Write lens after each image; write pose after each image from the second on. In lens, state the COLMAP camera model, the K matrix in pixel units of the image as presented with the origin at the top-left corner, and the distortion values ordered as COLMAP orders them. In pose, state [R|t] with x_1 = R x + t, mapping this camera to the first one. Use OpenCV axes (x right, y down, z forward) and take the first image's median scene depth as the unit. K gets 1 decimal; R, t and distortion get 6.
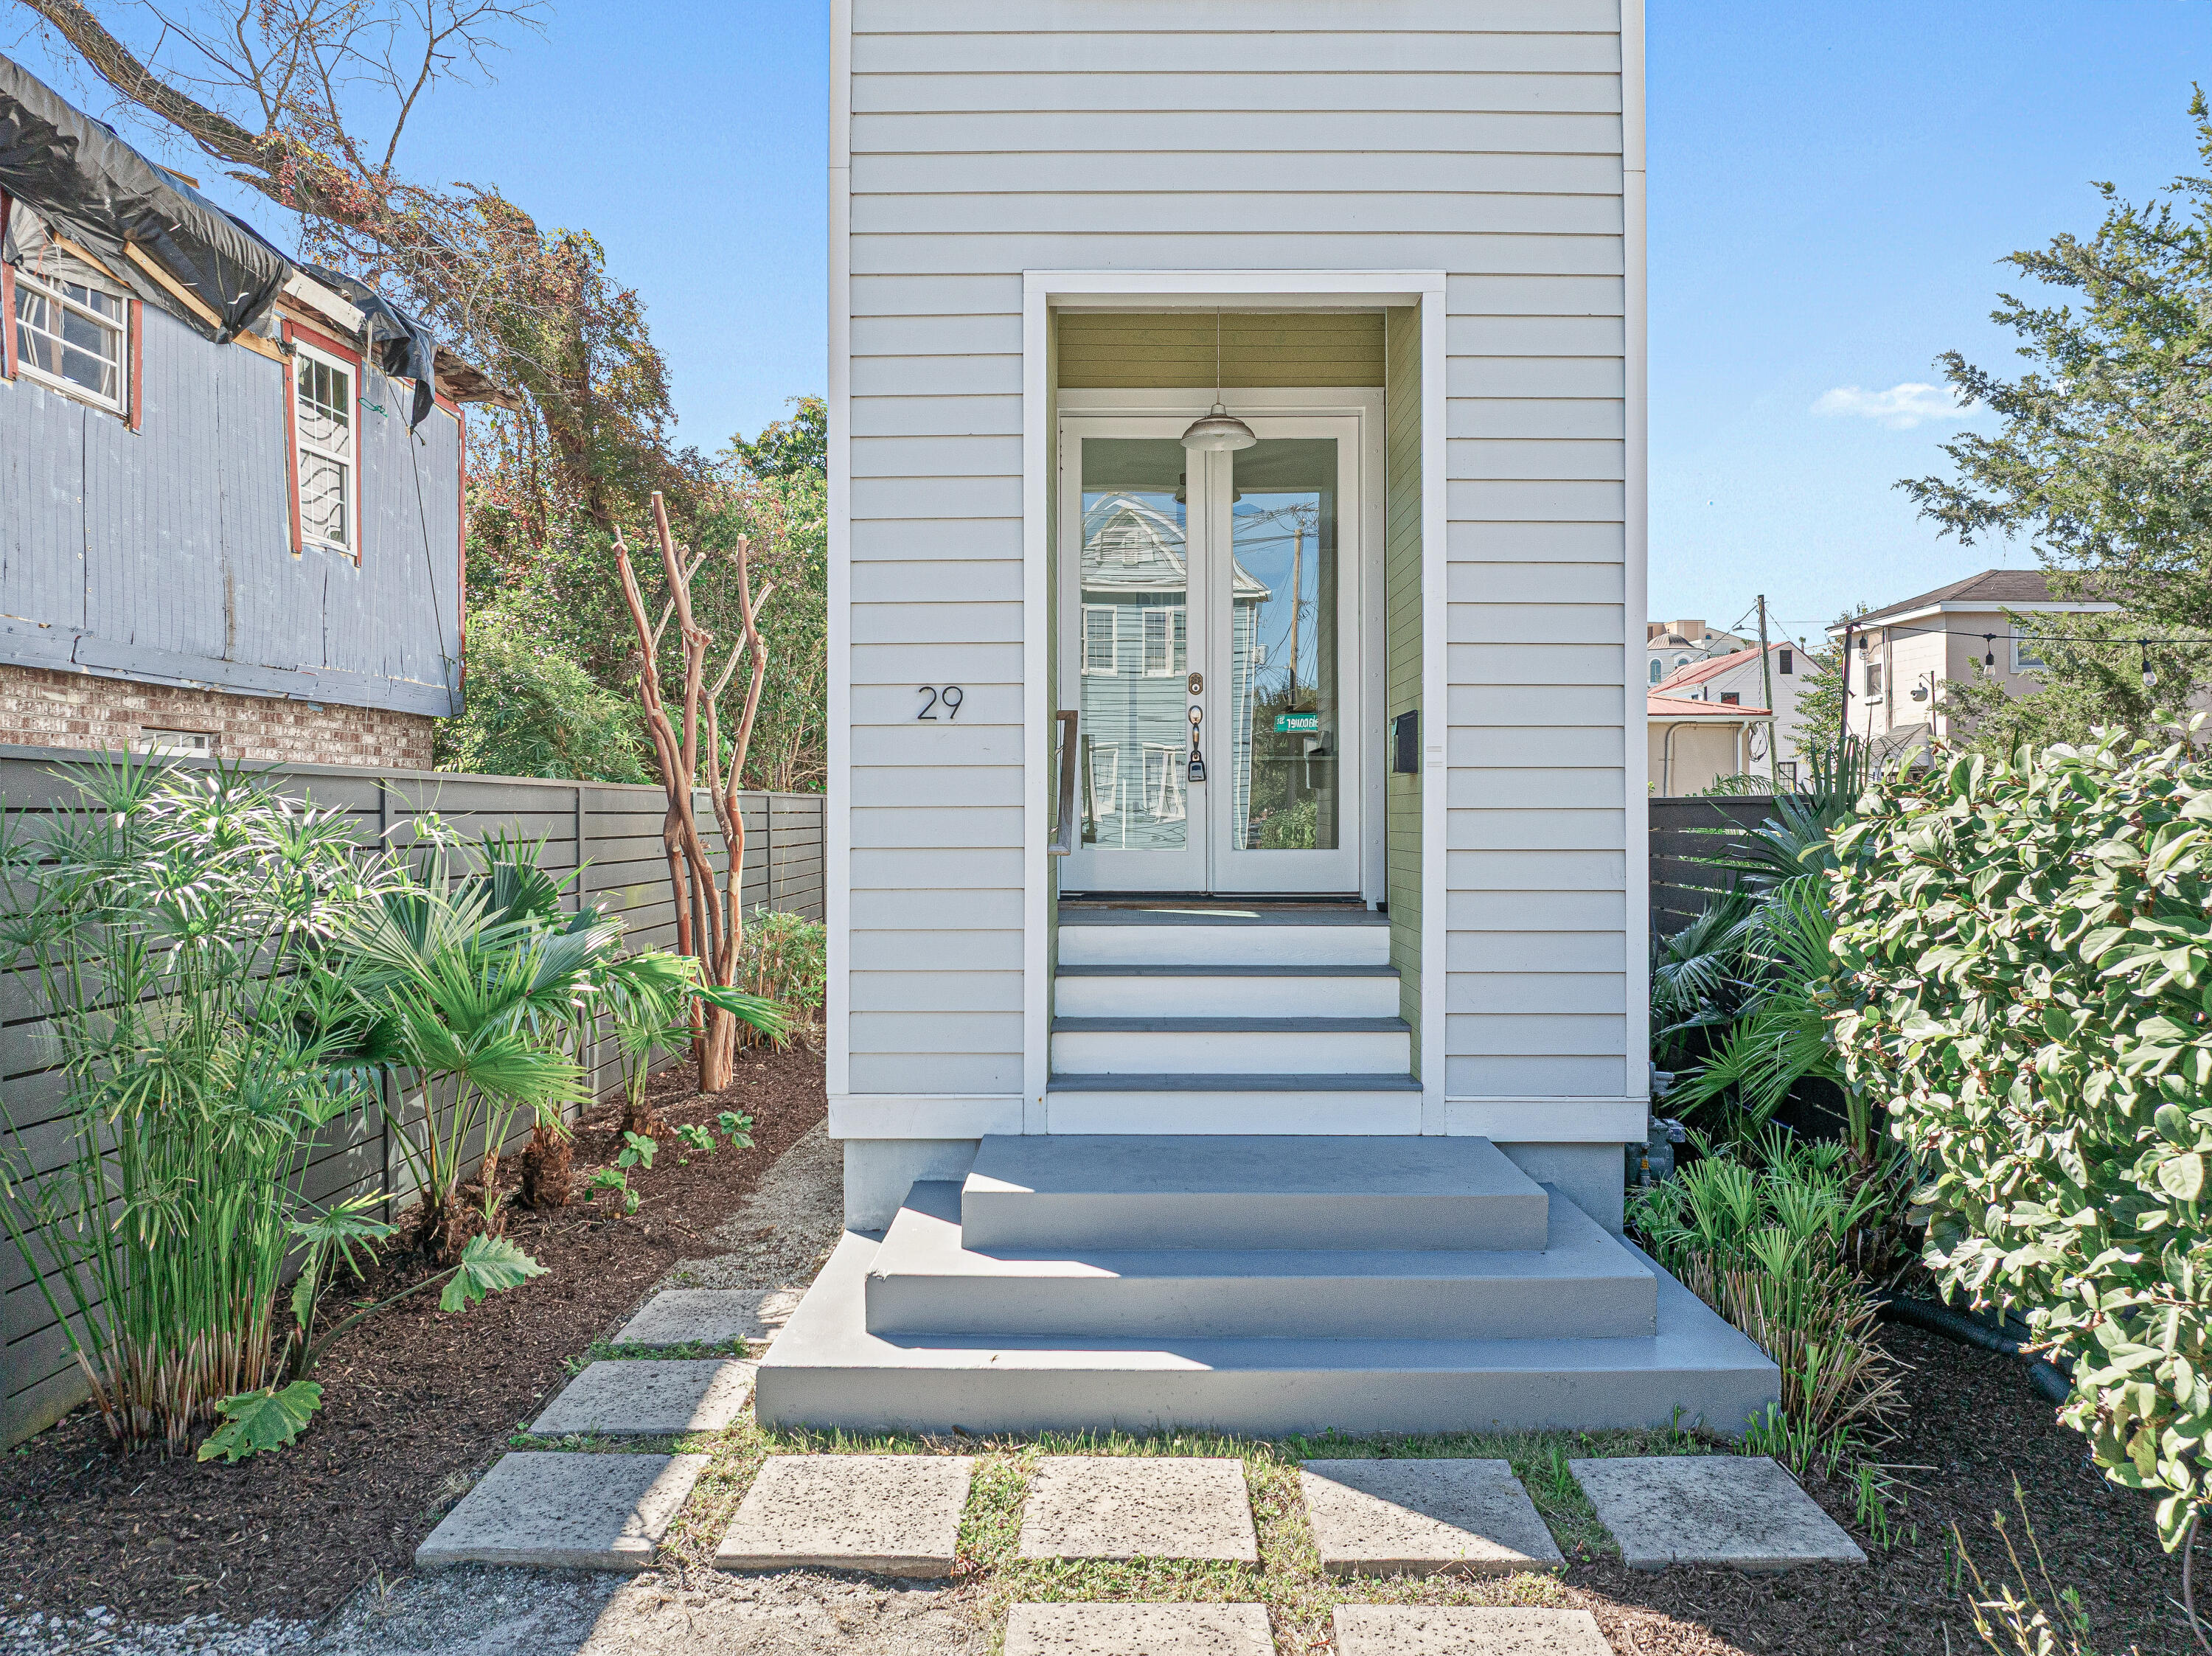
lens RADIAL K [[1564.5, 0, 1111.1], [0, 1564.5, 816.8], [0, 0, 1]] dist [-0.053409, 0.023349]
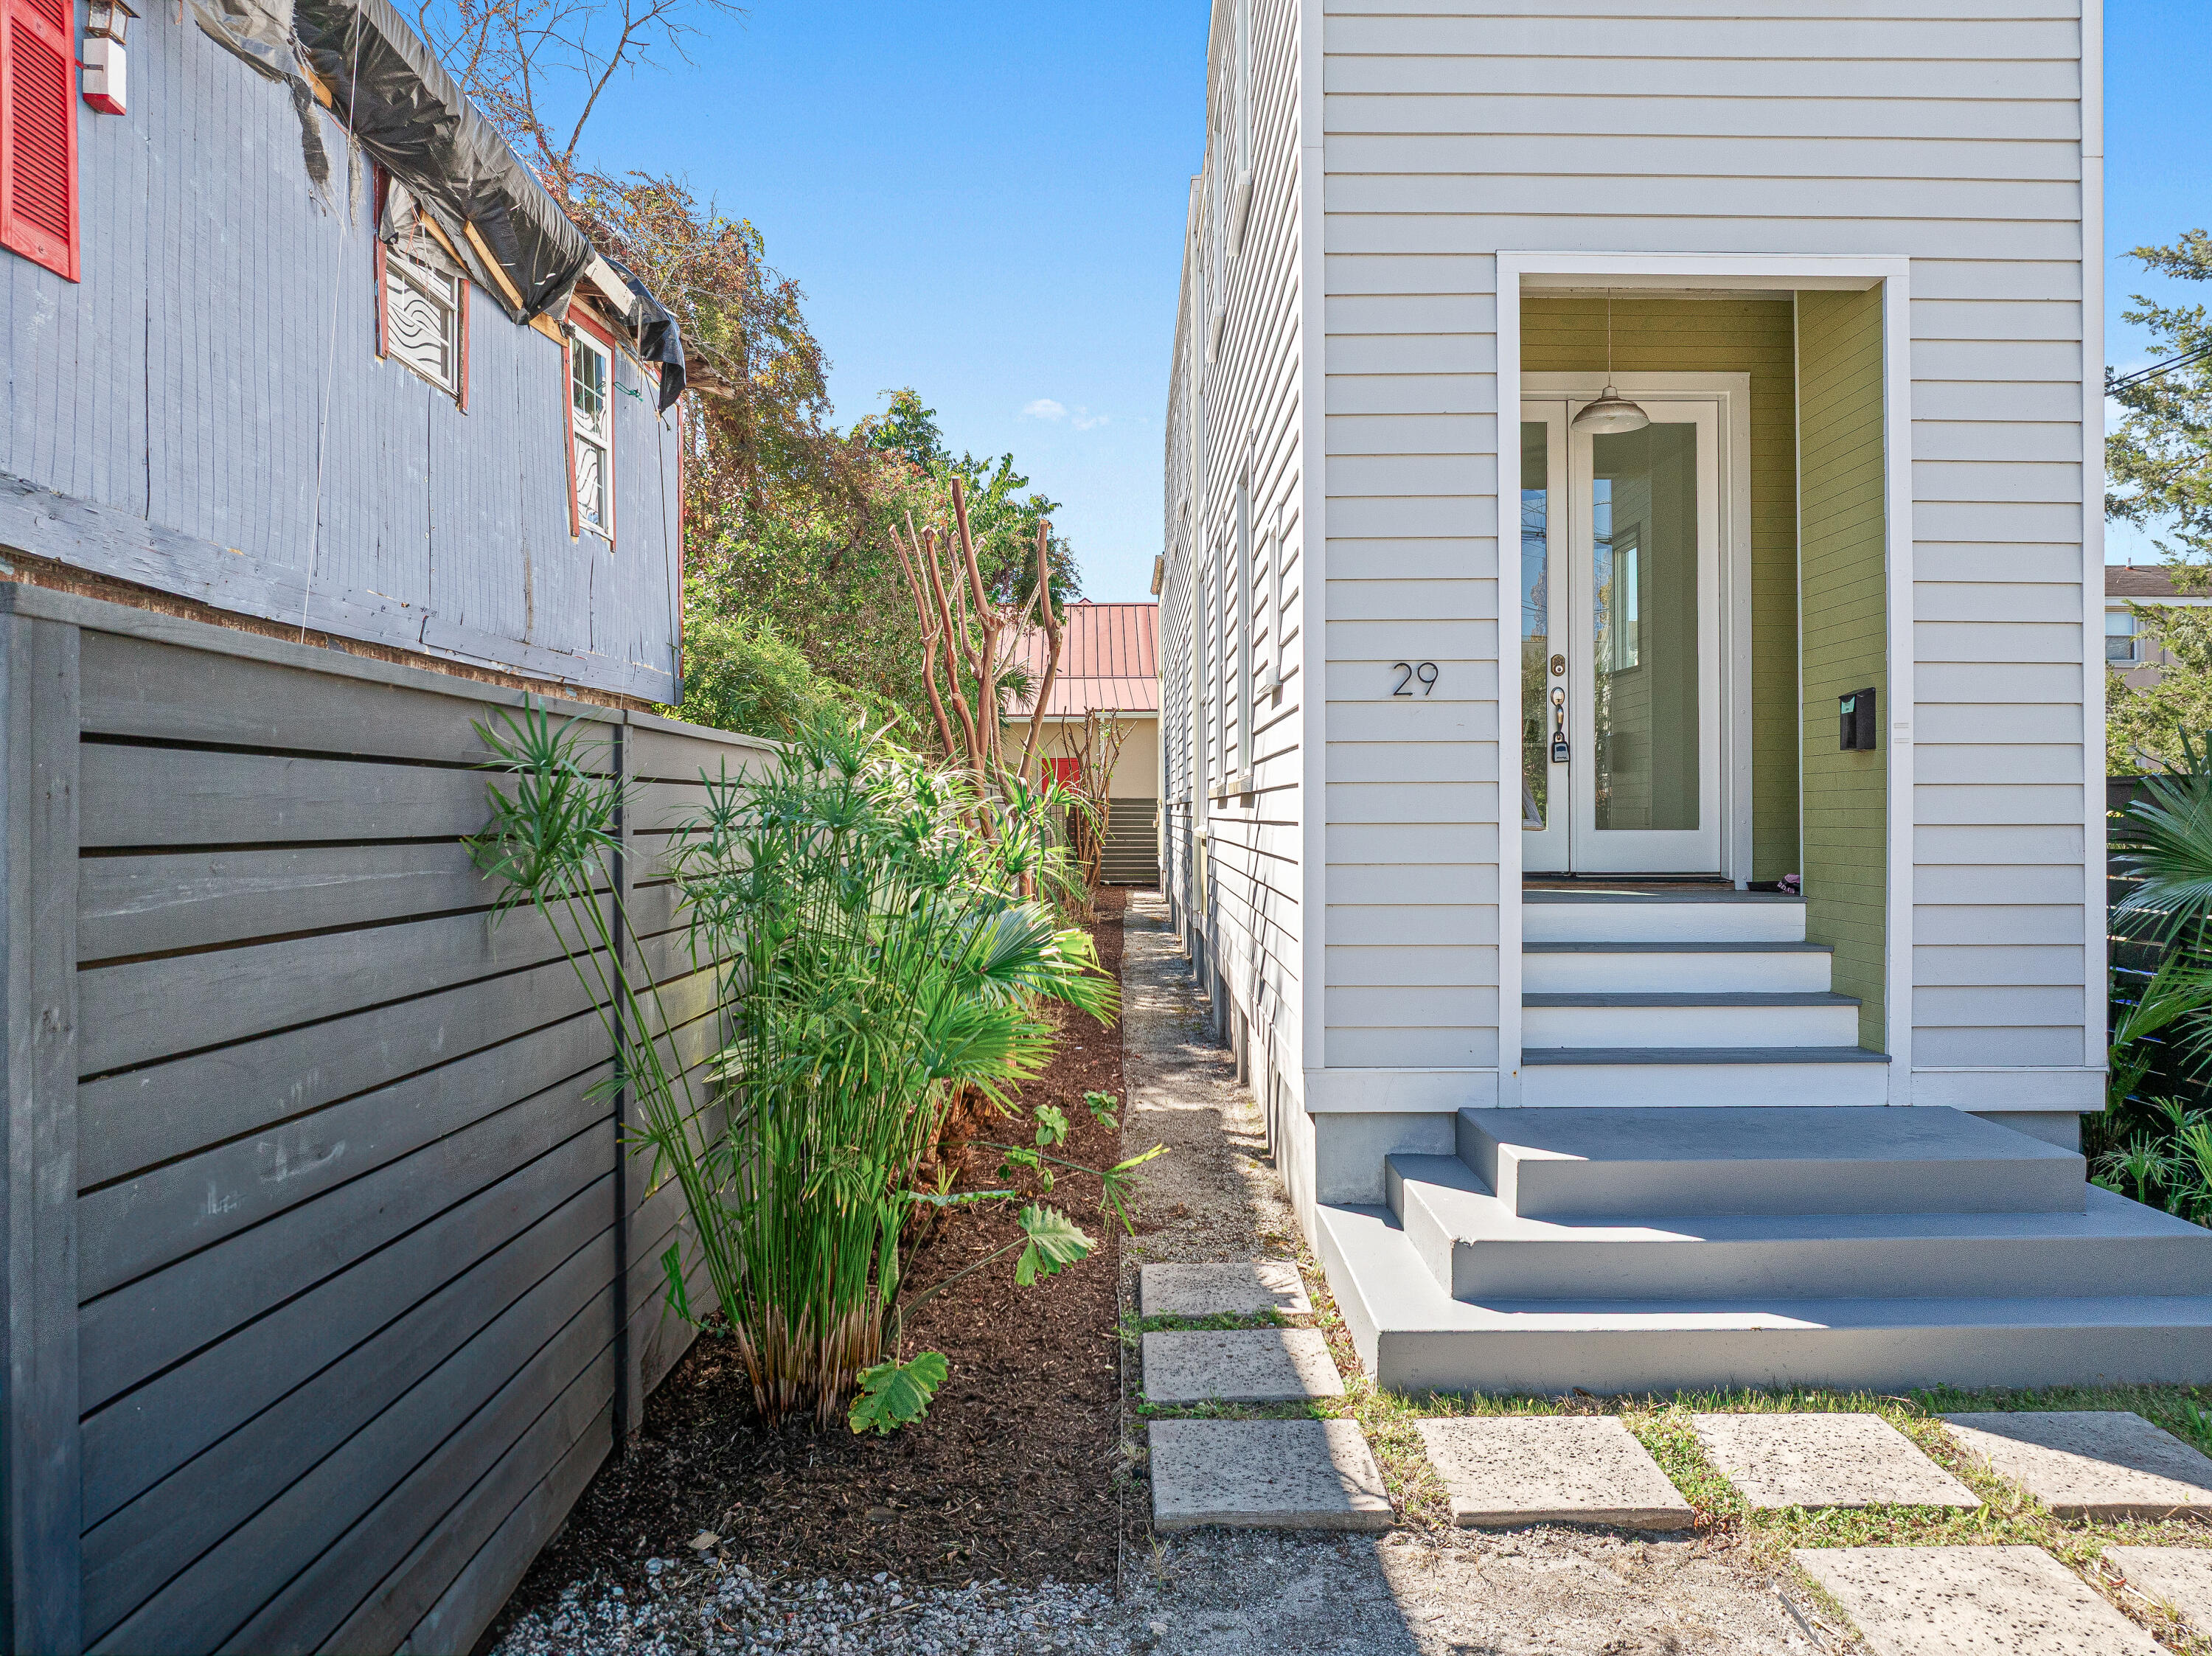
lens RADIAL K [[1564.5, 0, 1111.1], [0, 1564.5, 816.8], [0, 0, 1]] dist [-0.053409, 0.023349]
pose [[0.999991, -0.000592, 0.004121, -0.311866], [0.000588, 0.999999, 0.001171, 0.014578], [-0.004121, -0.001169, 0.999991, -0.005374]]
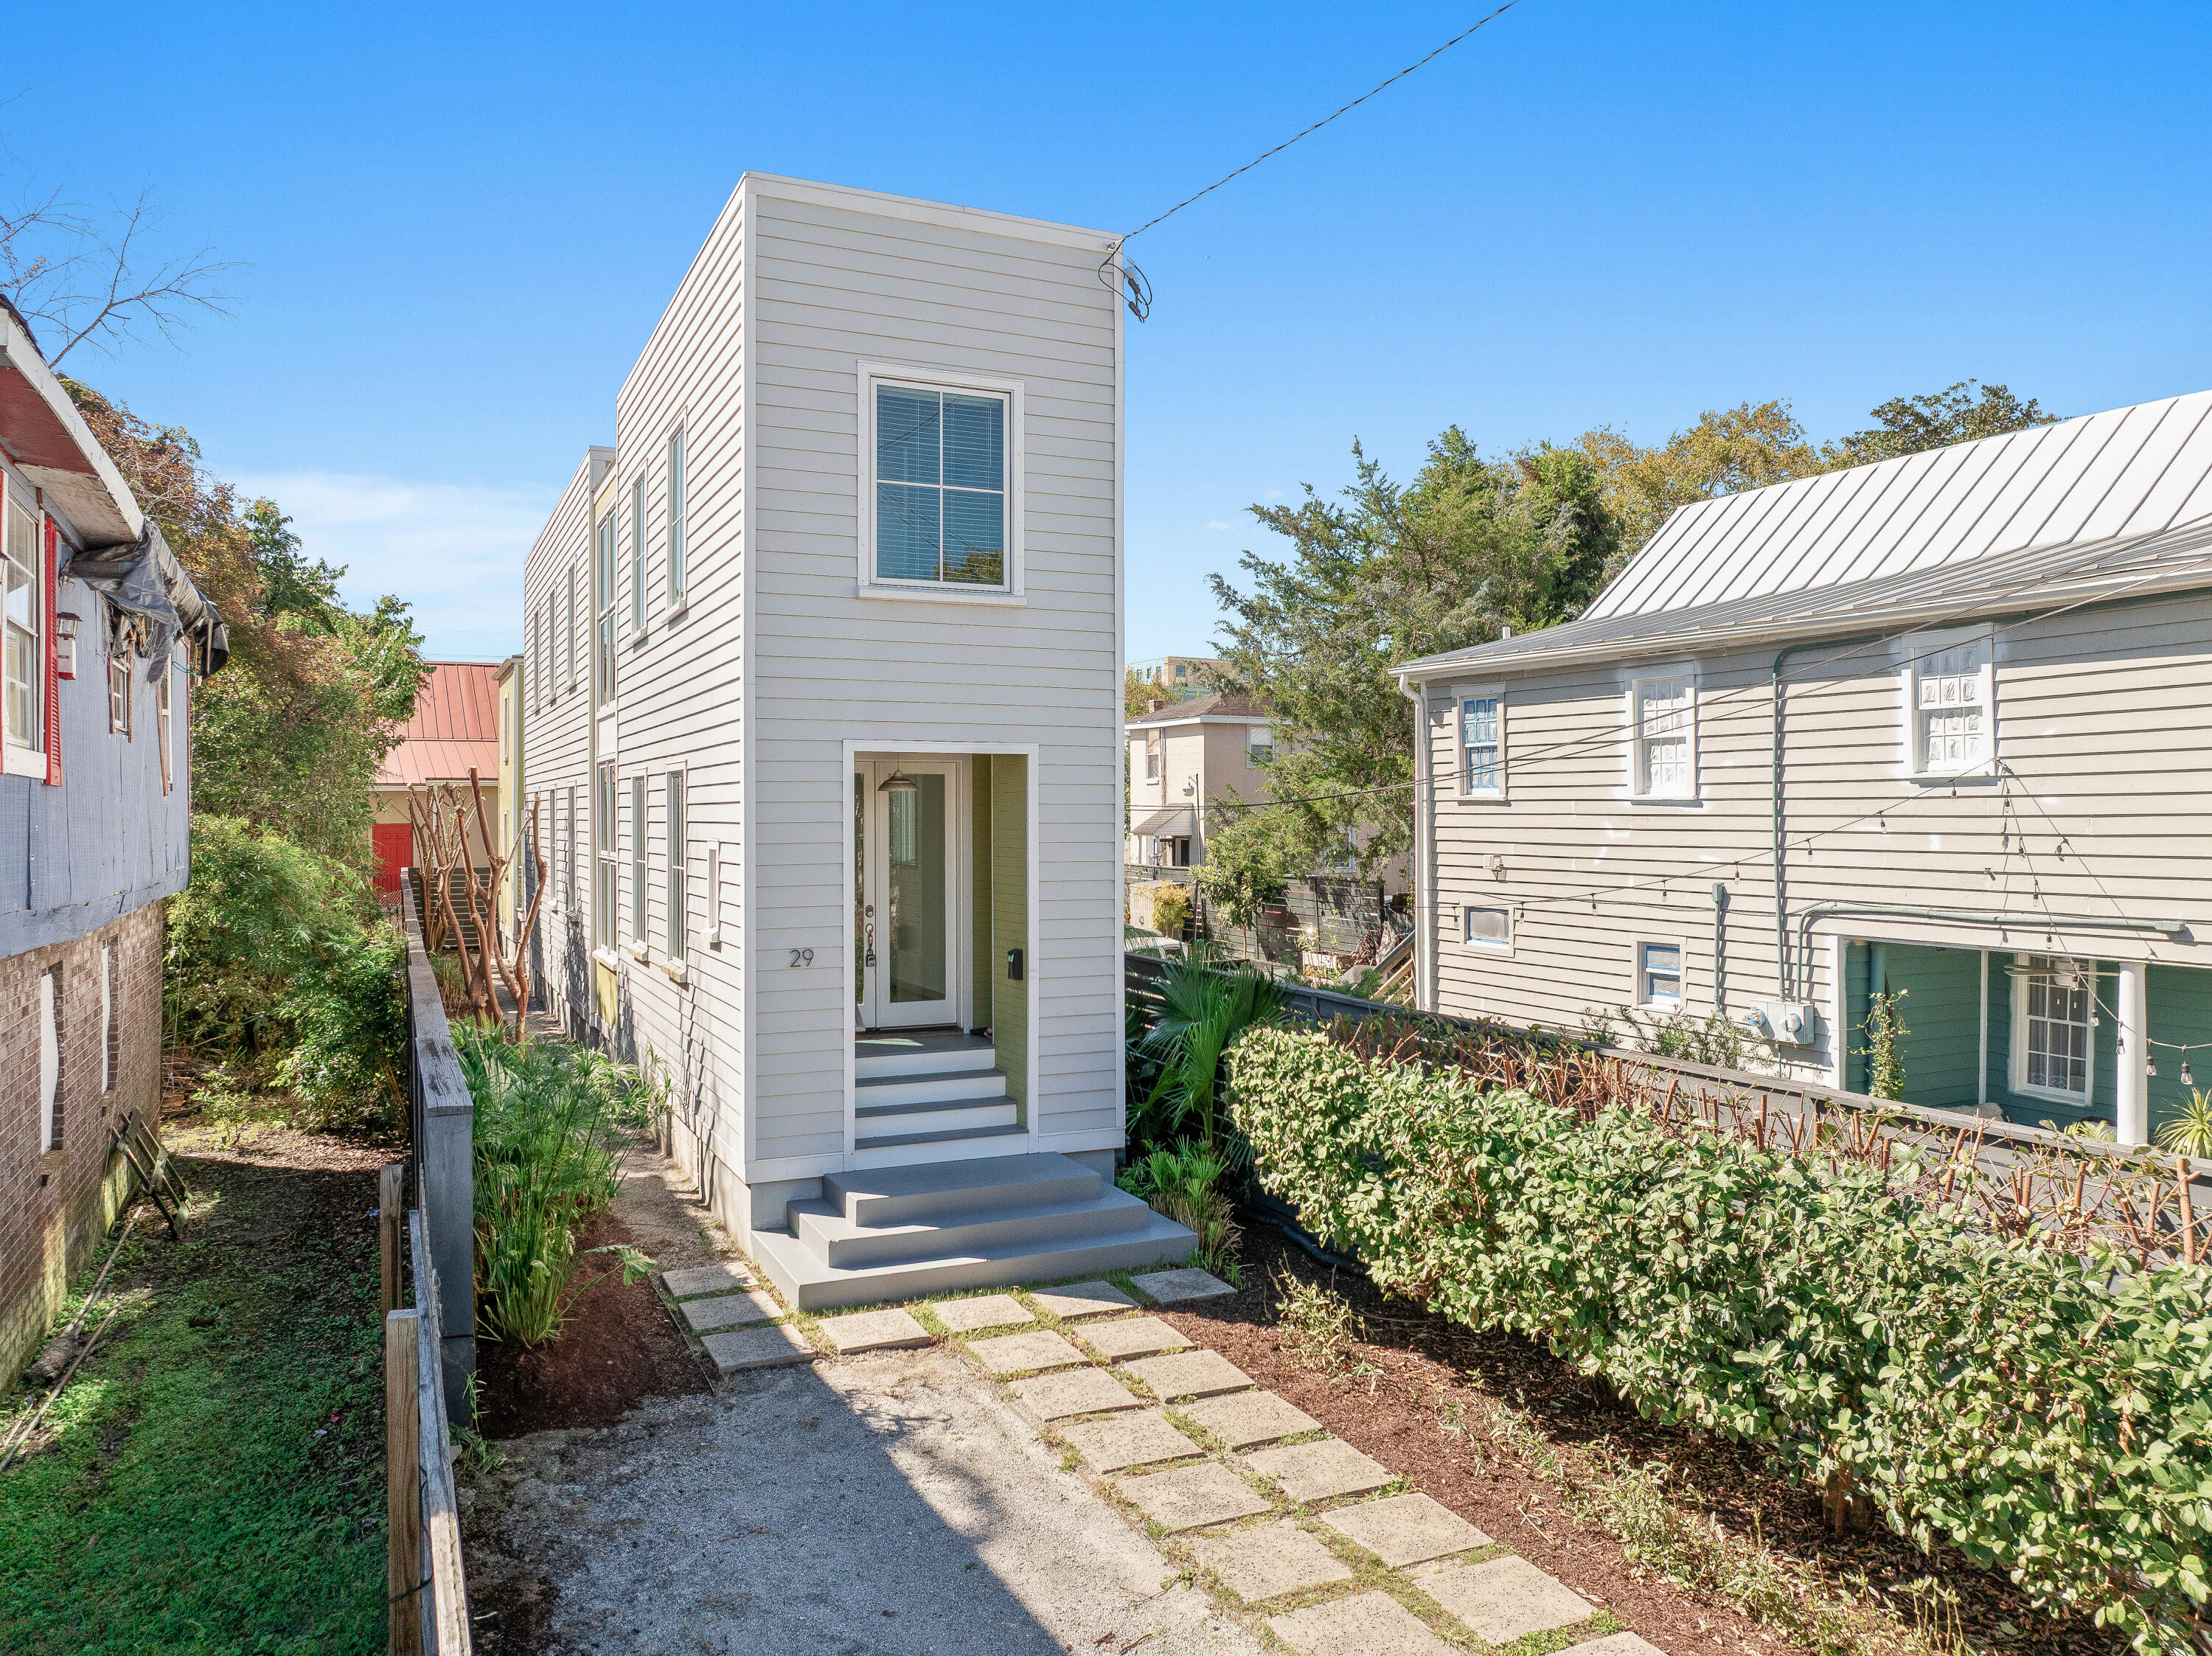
lens RADIAL K [[1557.4, 0, 1106.5], [0, 1557.4, 812.3], [0, 0, 1]] dist [-0.005217, -0.043747]
pose [[0.901956, -0.000975, 0.431828, -0.616872], [0.002473, 0.999993, -0.002906, -0.251845], [-0.431822, 0.003689, 0.901951, -0.954283]]
